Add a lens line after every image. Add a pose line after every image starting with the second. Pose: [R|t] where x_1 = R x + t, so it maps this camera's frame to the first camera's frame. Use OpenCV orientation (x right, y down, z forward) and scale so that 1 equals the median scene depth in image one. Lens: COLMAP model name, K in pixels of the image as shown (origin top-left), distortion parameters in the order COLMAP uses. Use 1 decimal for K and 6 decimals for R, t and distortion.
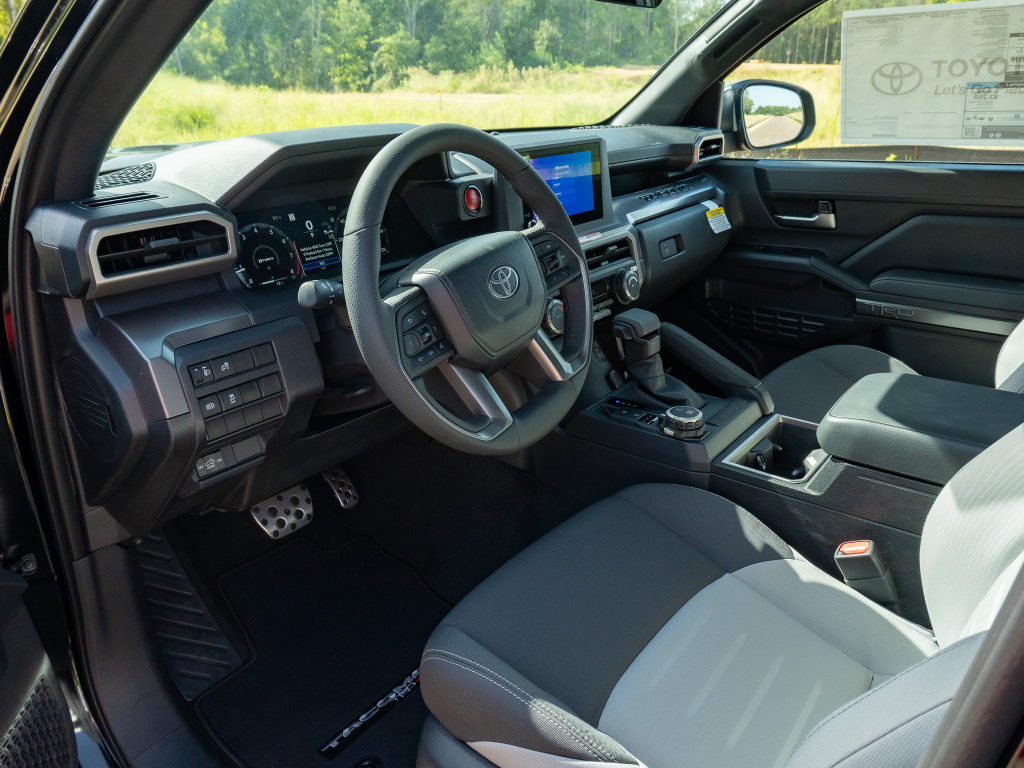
lens RADIAL K [[767.3, 0, 511.5], [0, 767.3, 389.8], [0, 0, 1]] dist [-0.009472, -0.008832]
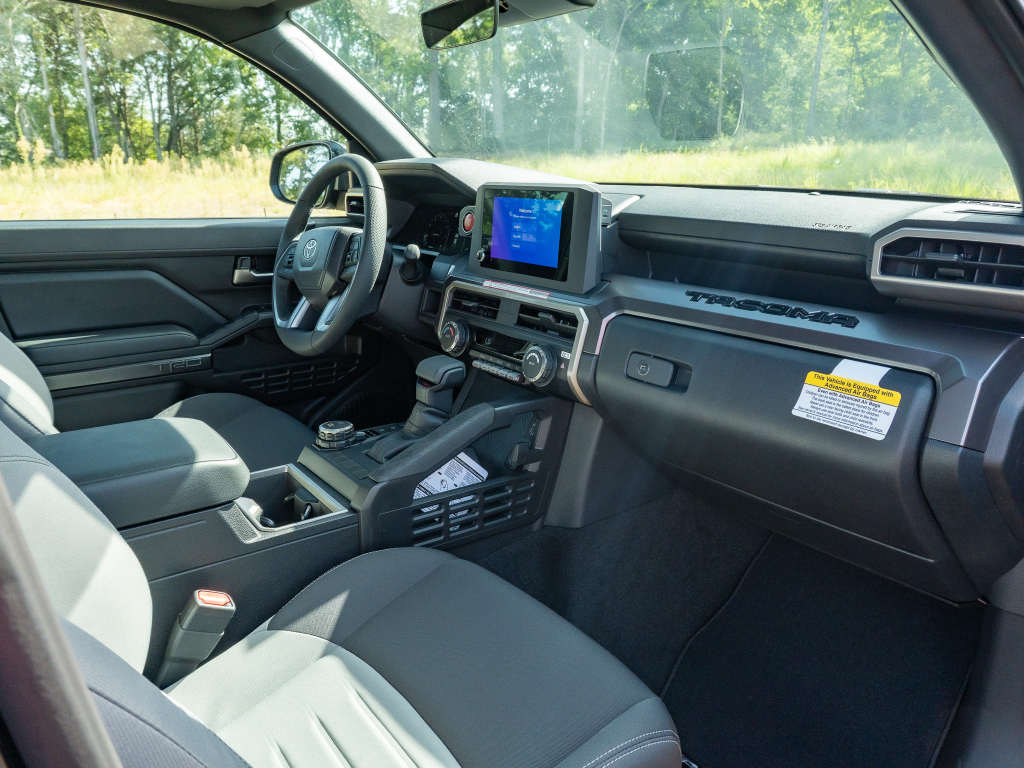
lens RADIAL K [[767.3, 0, 511.1], [0, 767.3, 388.1], [0, 0, 1]] dist [-0.009472, -0.008832]
pose [[-0.274990, 0.283762, -0.918618, 1.015650], [-0.357314, 0.856858, 0.371647, -0.450294], [0.892585, 0.430435, -0.134235, 1.207777]]
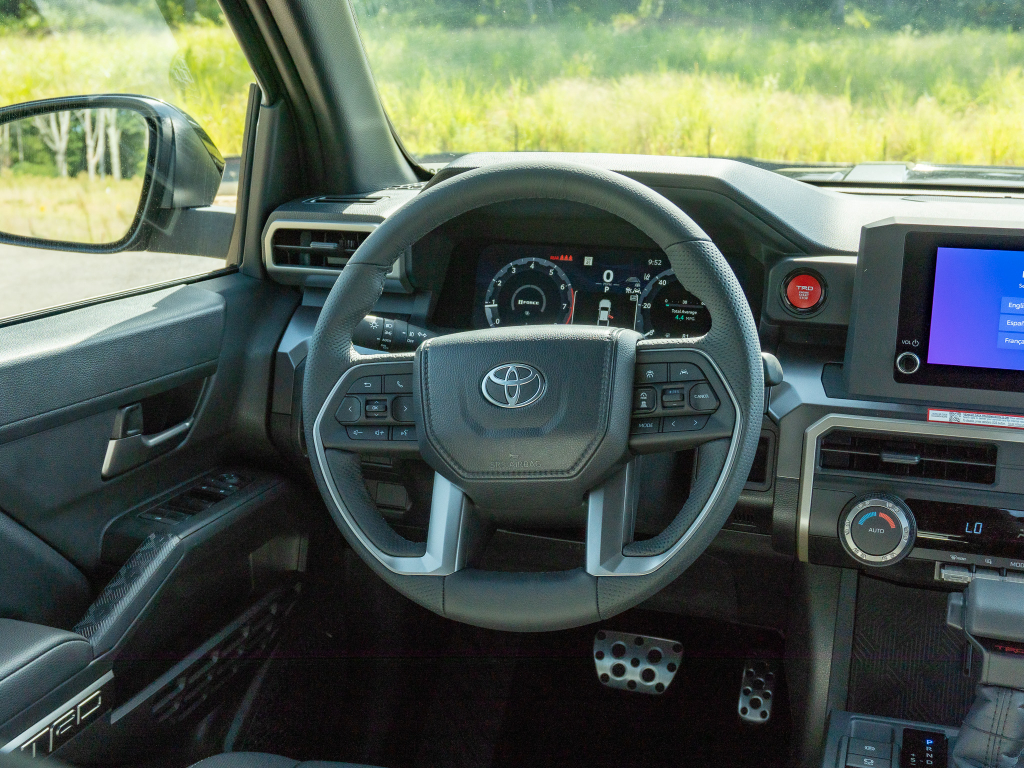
lens RADIAL K [[1260.4, 0, 516.1], [0, 1260.4, 391.3], [0, 0, 1]] dist [-0.011485, 0.000000]
pose [[0.340601, 0.260443, -0.903416, 0.719453], [-0.364935, 0.922156, 0.128260, -0.199107], [0.866495, 0.286003, 0.409132, 0.376705]]
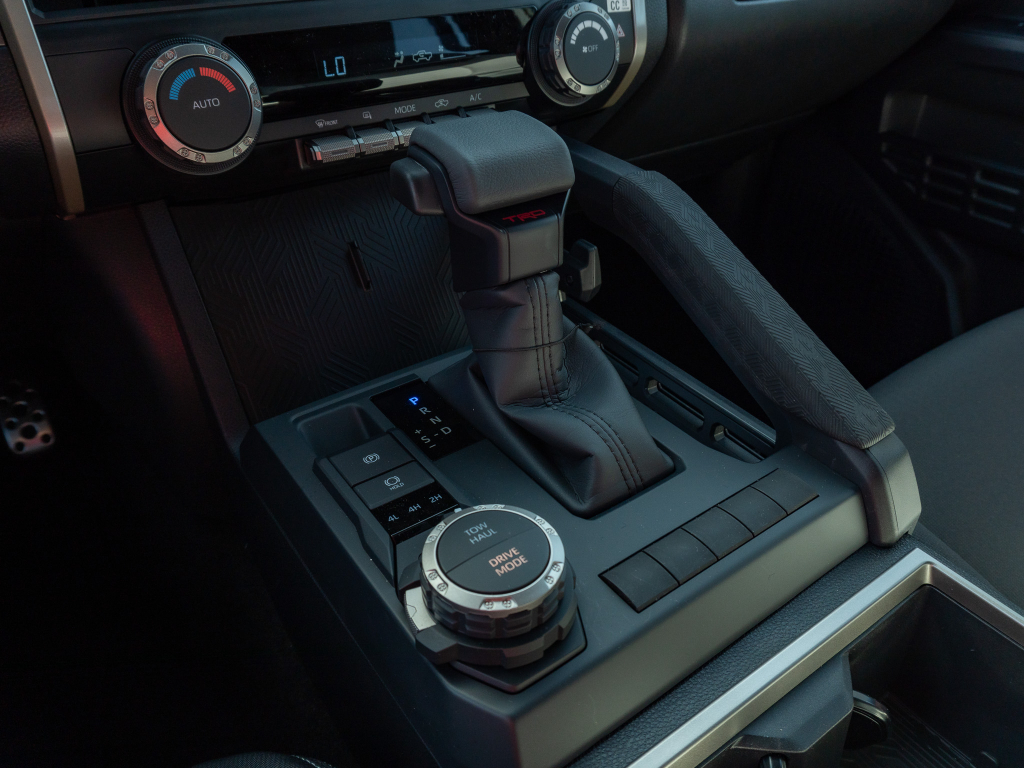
lens RADIAL K [[767.3, 0, 509.1], [0, 767.3, 386.0], [0, 0, 1]] dist [-0.009472, -0.008832]
pose [[0.959503, 0.186641, -0.210994, 0.247041], [-0.135480, 0.962444, 0.235260, -0.073638], [0.246979, -0.197147, 0.948754, 0.699705]]
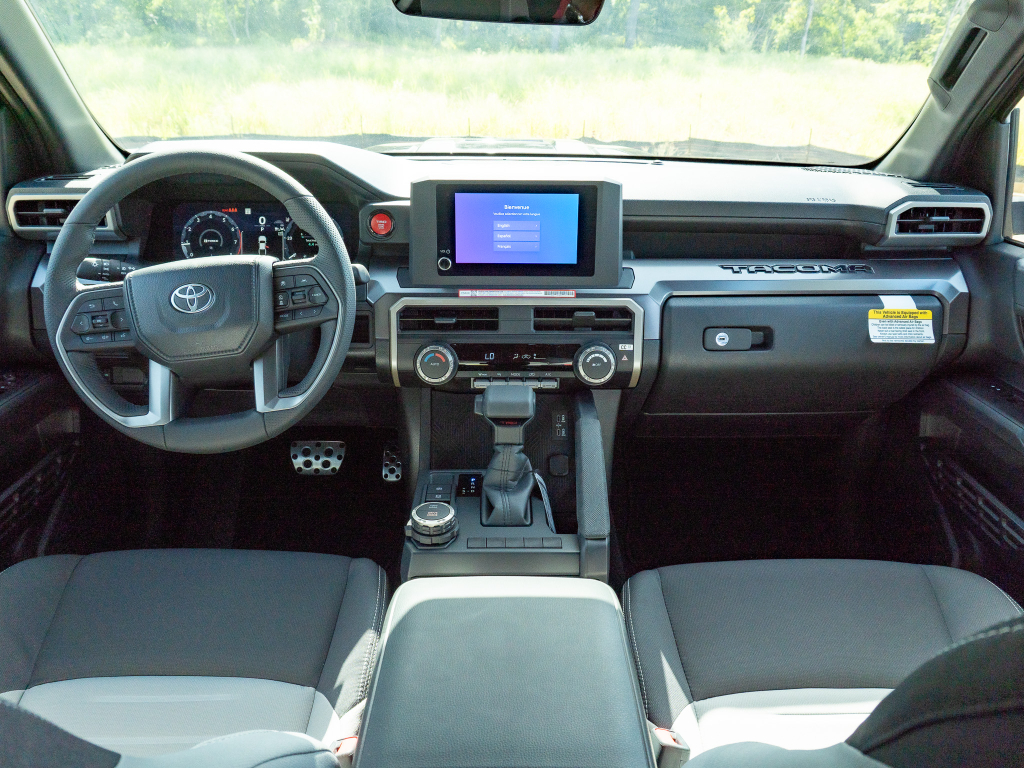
lens RADIAL K [[767.3, 0, 513.6], [0, 767.3, 386.4], [0, 0, 1]] dist [-0.009472, -0.008832]
pose [[0.627786, 0.318988, -0.710023, 0.752521], [-0.311943, 0.938821, 0.145966, -0.225575], [0.713146, 0.129851, 0.688884, 0.420289]]
